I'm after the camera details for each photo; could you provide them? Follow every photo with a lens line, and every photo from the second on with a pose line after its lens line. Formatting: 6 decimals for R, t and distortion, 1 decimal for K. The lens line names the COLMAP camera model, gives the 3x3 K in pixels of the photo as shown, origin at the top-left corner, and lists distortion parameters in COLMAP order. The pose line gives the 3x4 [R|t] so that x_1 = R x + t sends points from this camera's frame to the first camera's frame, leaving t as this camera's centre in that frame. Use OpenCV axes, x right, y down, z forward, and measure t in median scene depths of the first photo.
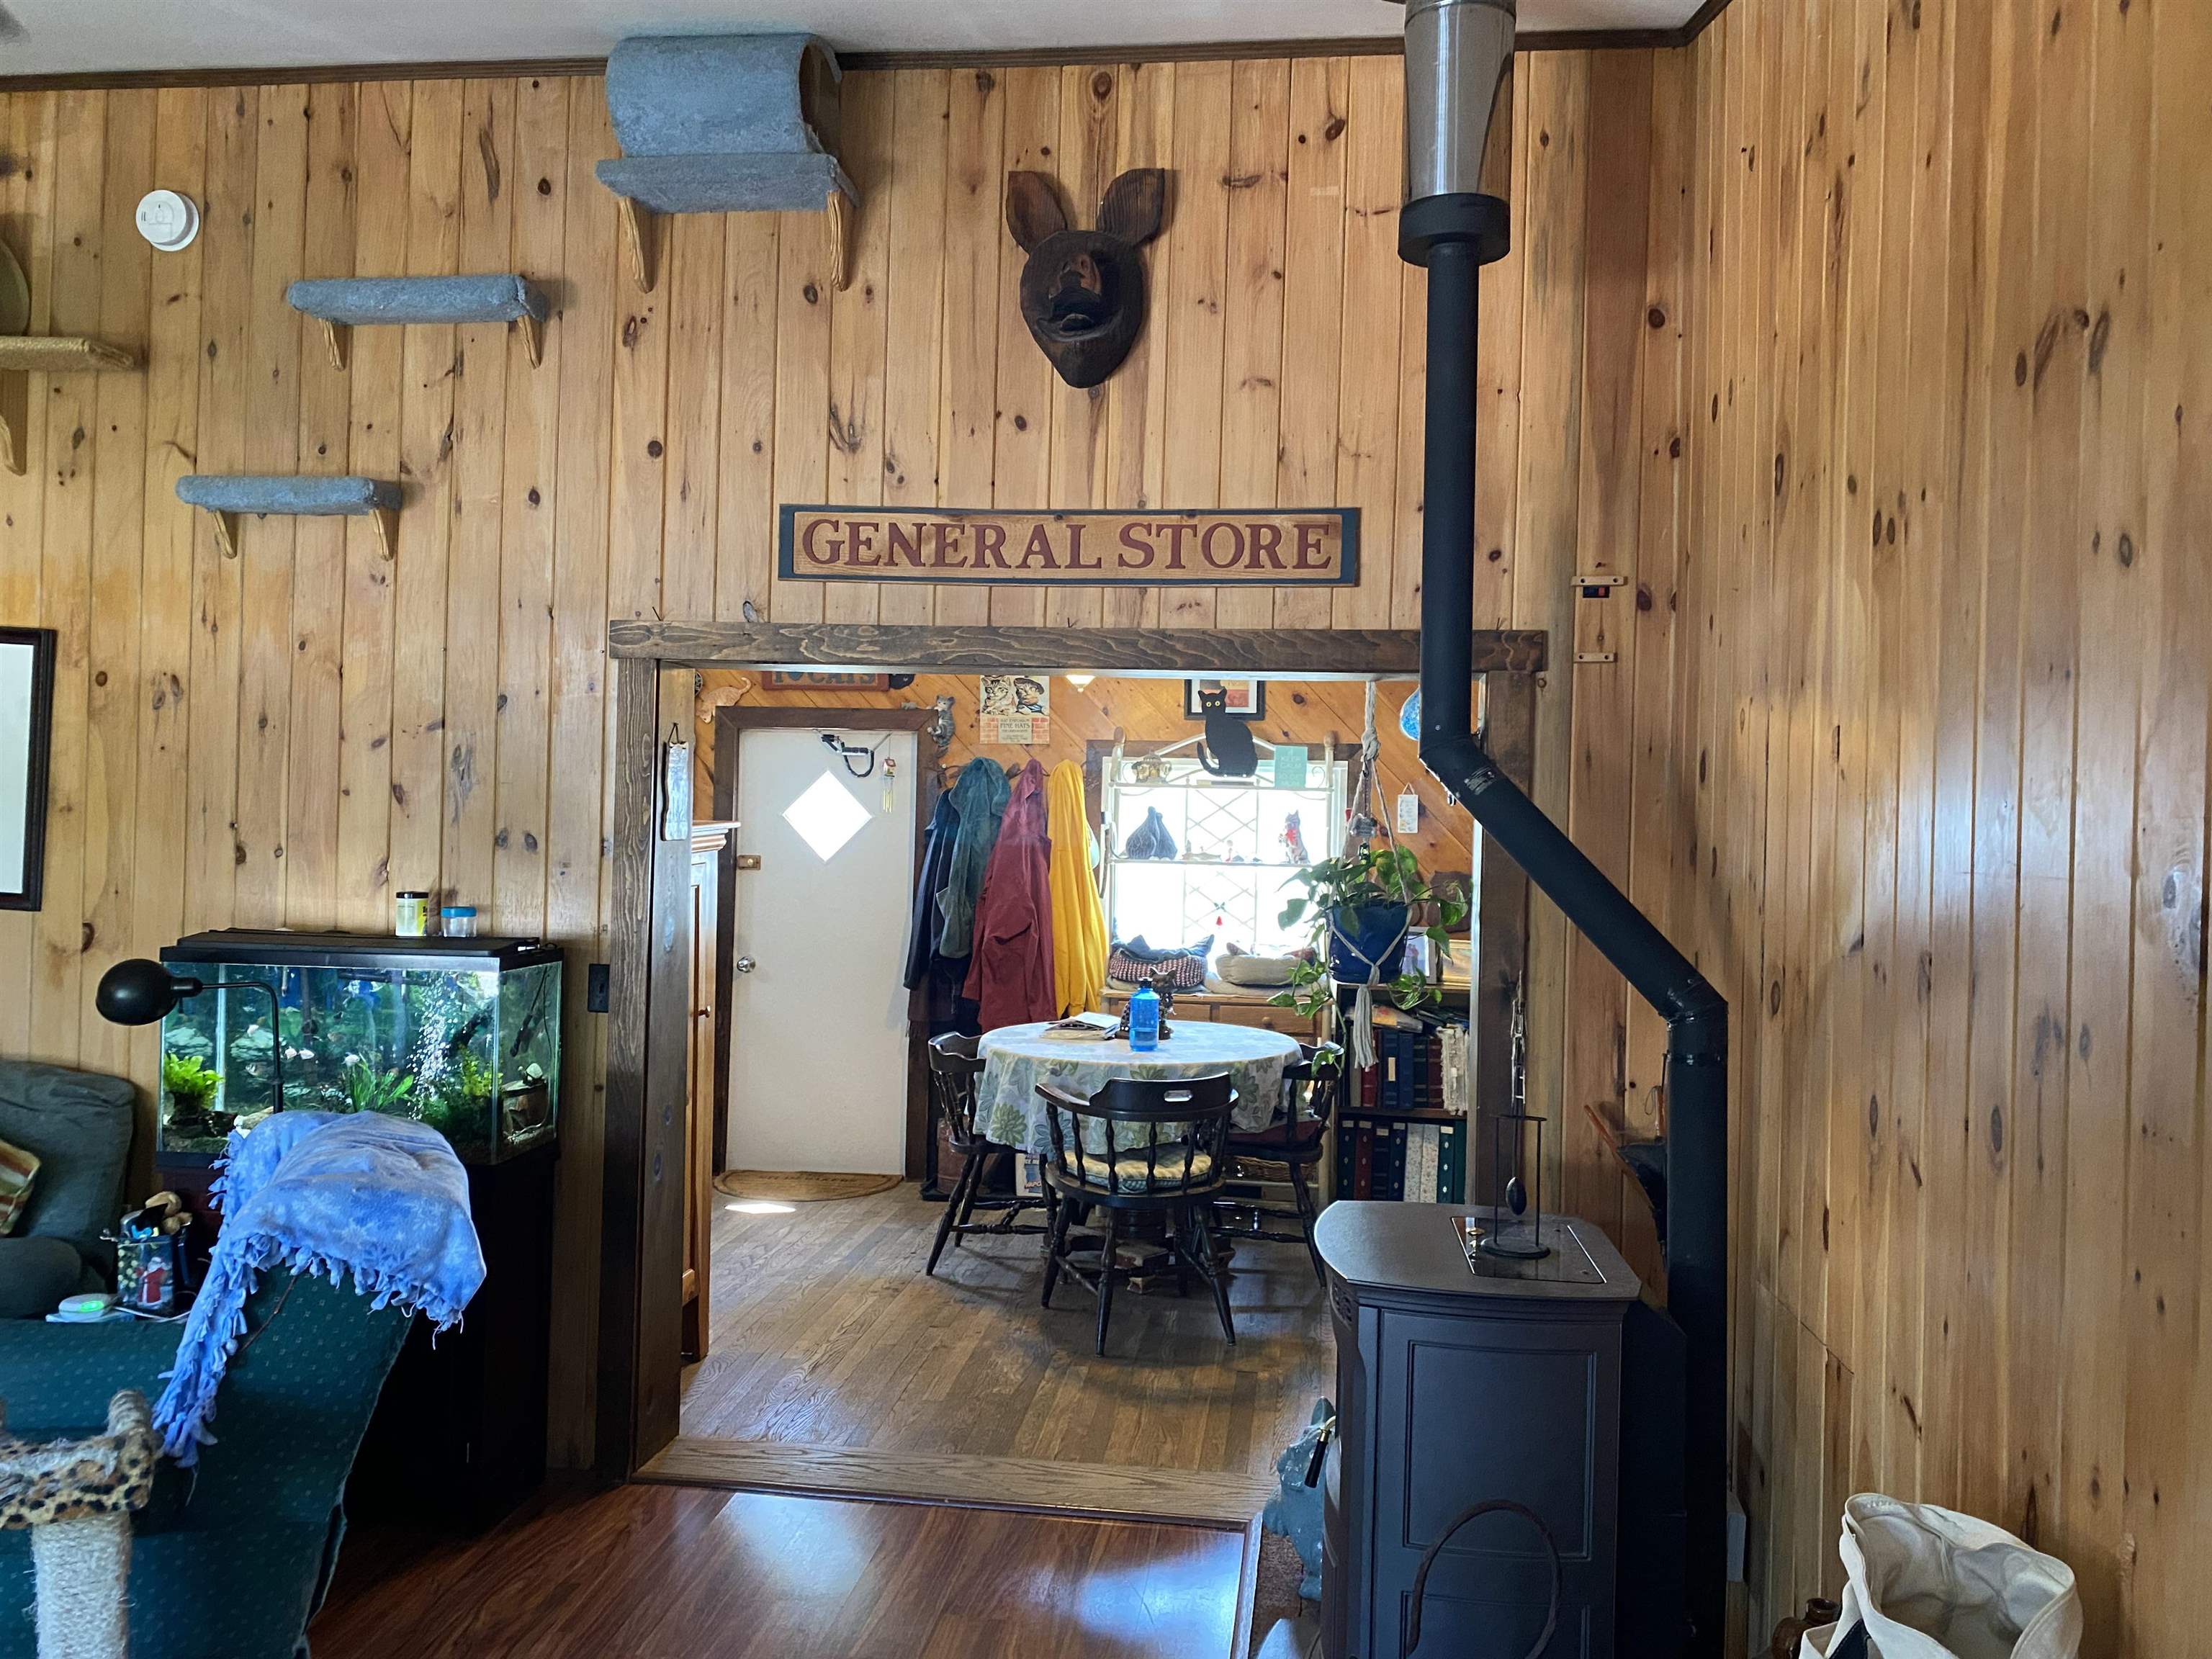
lens RADIAL K [[1669.4, 0, 1104.2], [0, 1669.4, 835.4], [0, 0, 1]] dist [0.002648, -0.009309]
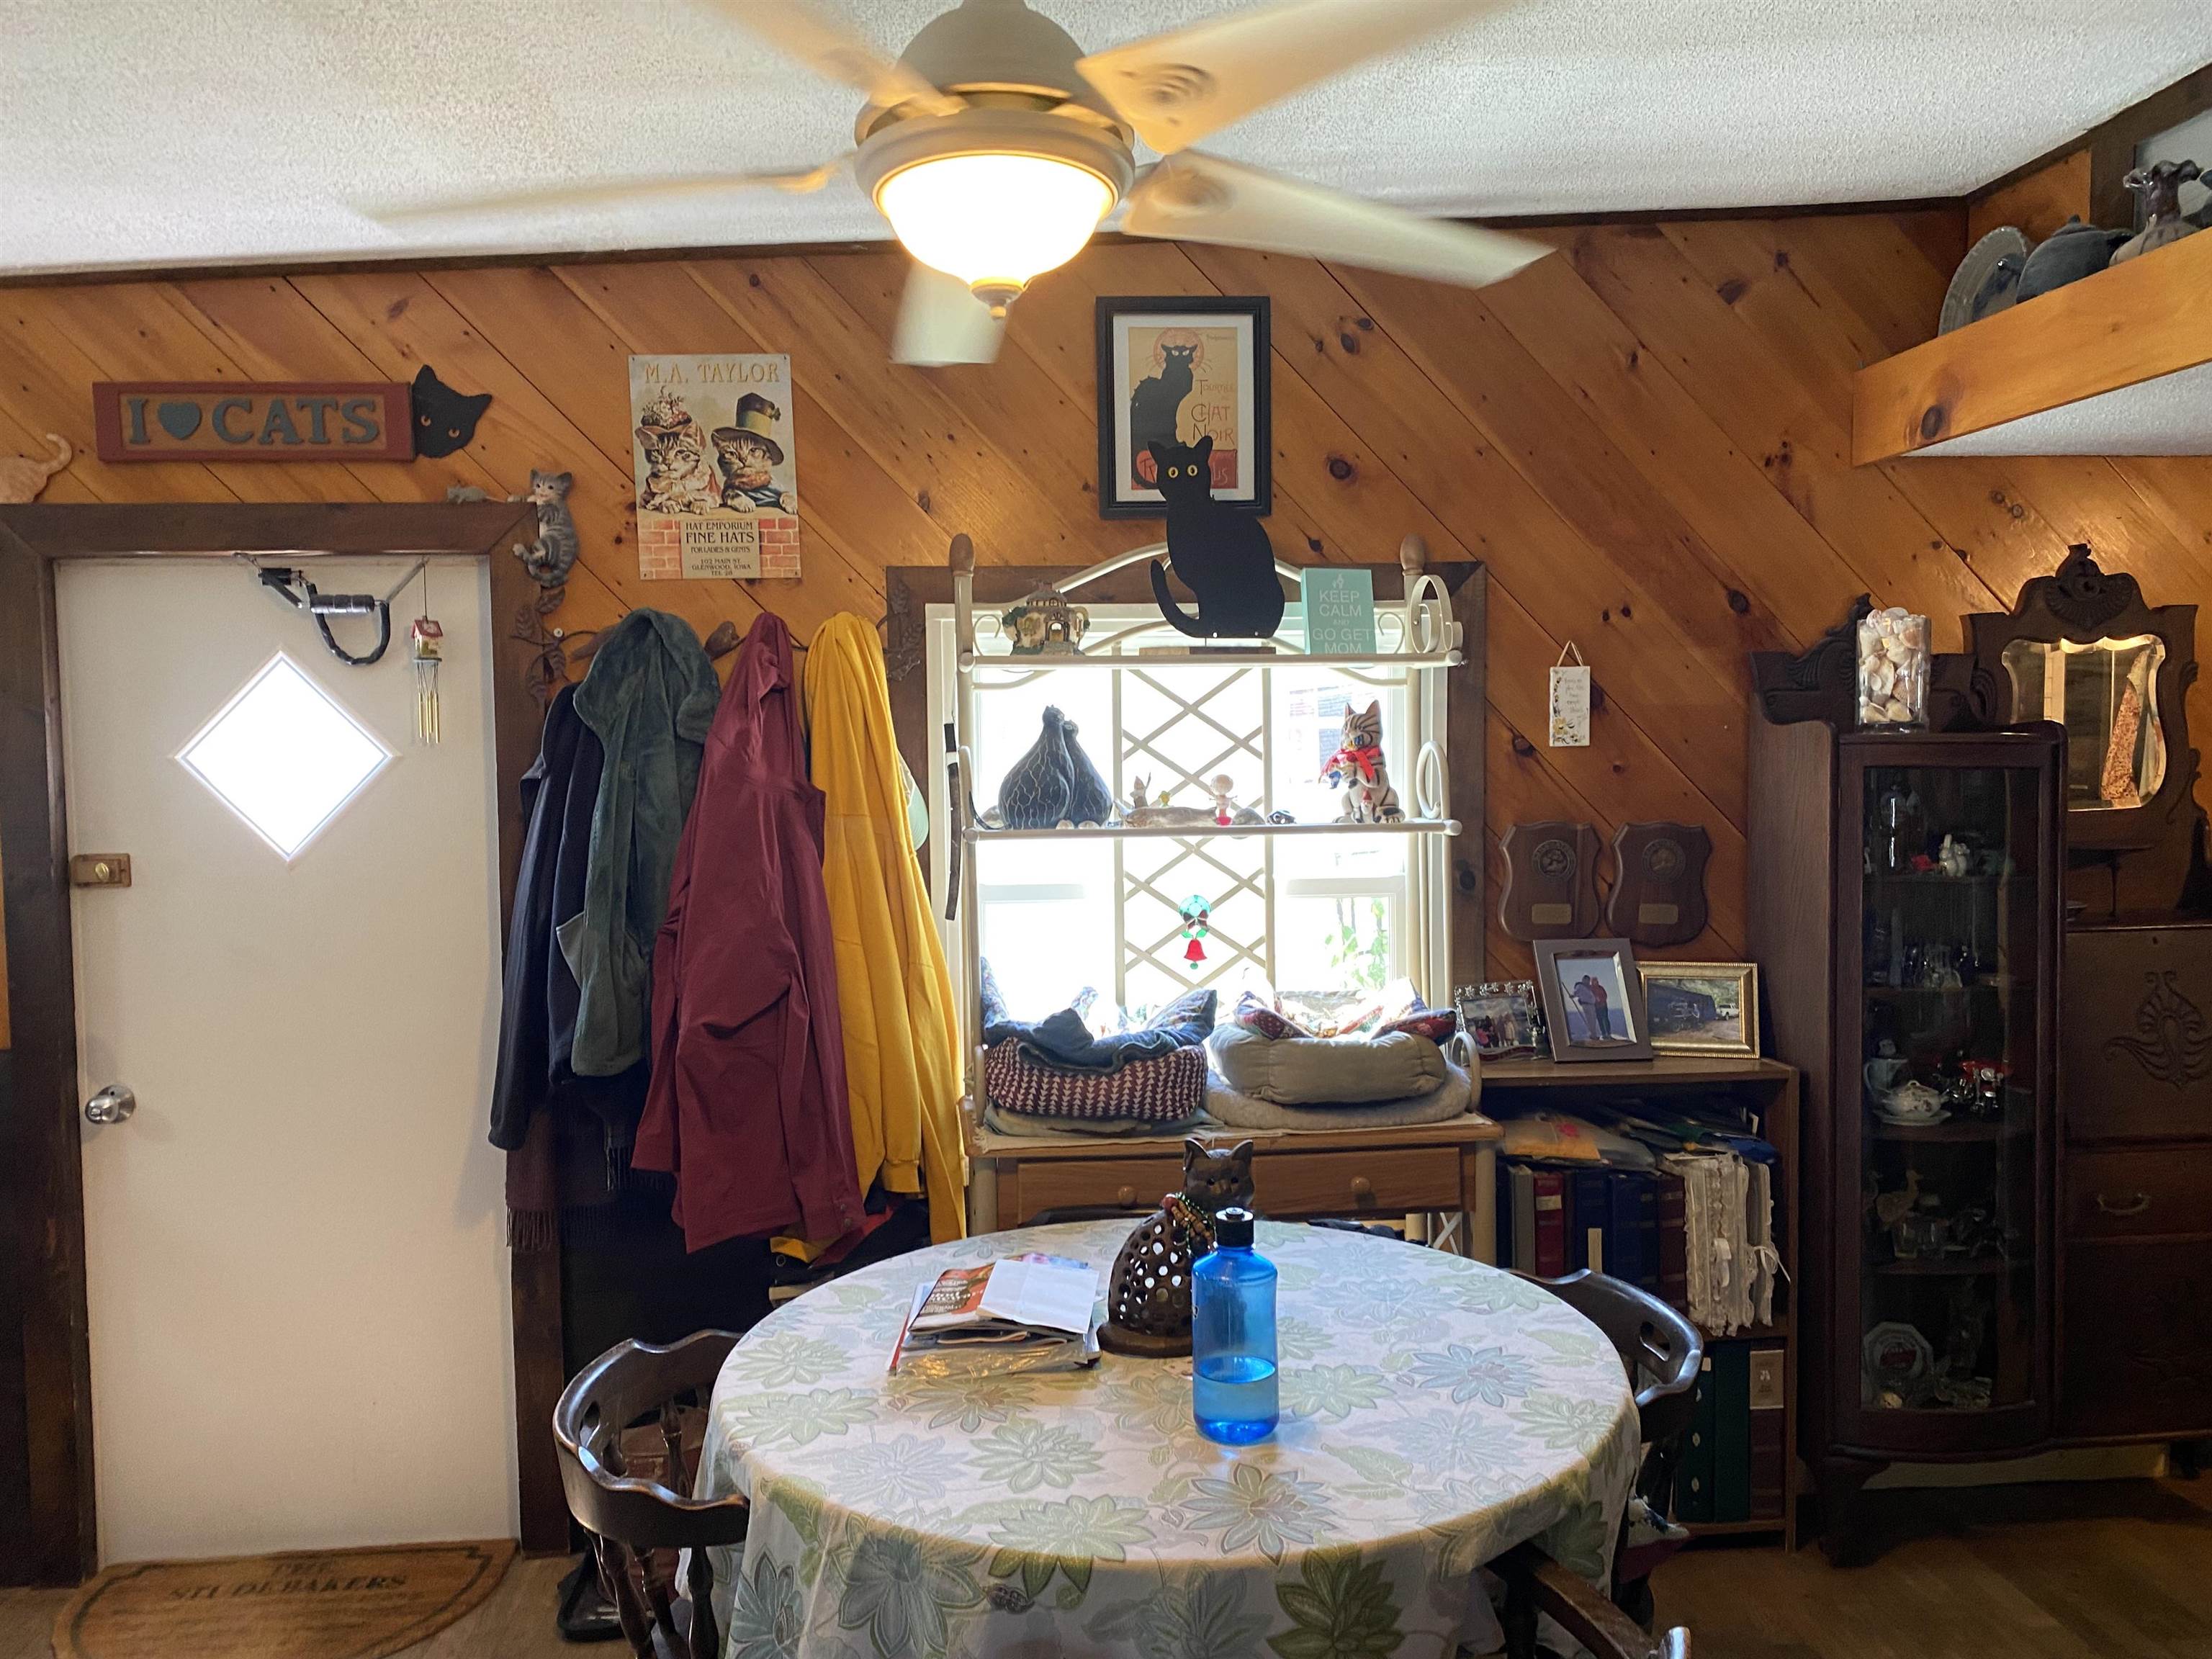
lens RADIAL K [[1677.9, 0, 1108.0], [0, 1677.9, 862.4], [0, 0, 1]] dist [0.068490, -0.147349]
pose [[0.976548, -0.050067, 0.209399, -0.052298], [0.037651, 0.997311, 0.062868, -0.003803], [-0.211983, -0.053510, 0.975807, 0.549176]]
